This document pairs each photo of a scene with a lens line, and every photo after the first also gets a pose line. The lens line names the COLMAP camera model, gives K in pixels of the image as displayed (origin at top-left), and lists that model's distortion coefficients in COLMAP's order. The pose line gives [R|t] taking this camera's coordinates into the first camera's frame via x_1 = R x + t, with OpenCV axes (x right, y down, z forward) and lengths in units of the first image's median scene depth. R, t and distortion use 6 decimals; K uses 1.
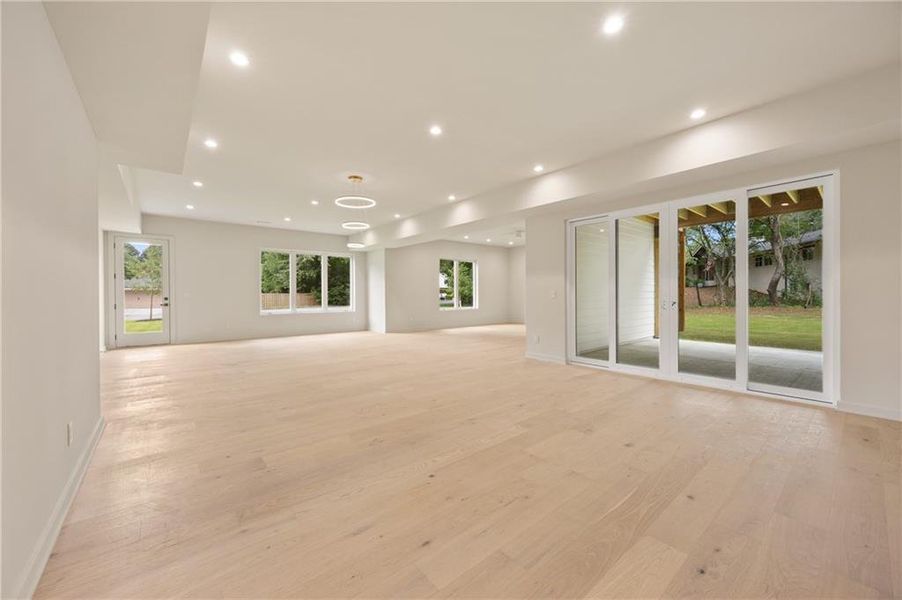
lens RADIAL K [[344.6, 0, 449.2], [0, 344.6, 295.7], [0, 0, 1]] dist [0.000251, -0.000092]
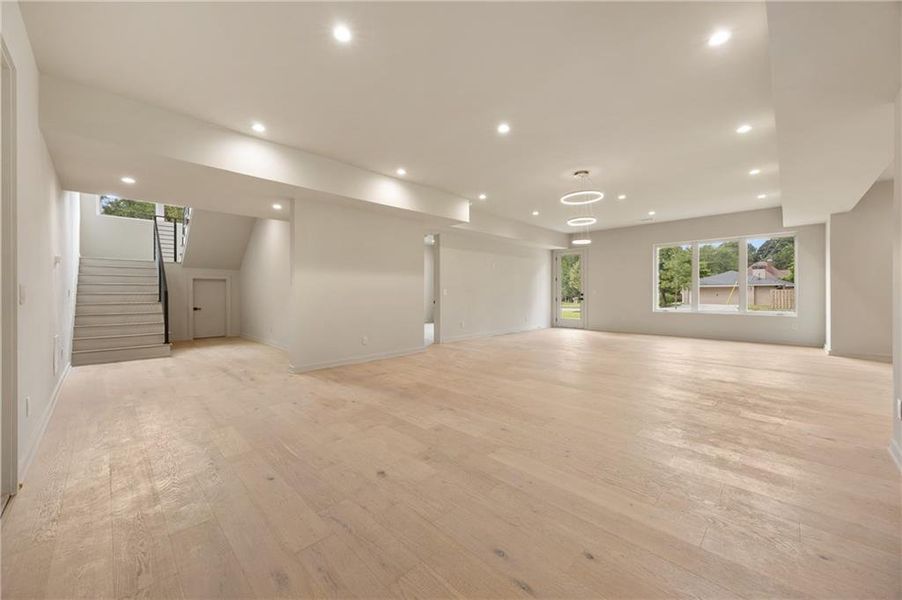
lens RADIAL K [[344.6, 0, 449.2], [0, 344.6, 295.7], [0, 0, 1]] dist [0.000251, -0.000092]
pose [[0.088242, 0.012137, -0.996025, 0.944378], [-0.000890, 0.999926, 0.012106, -0.005033], [0.996099, -0.000182, 0.088246, 0.755925]]
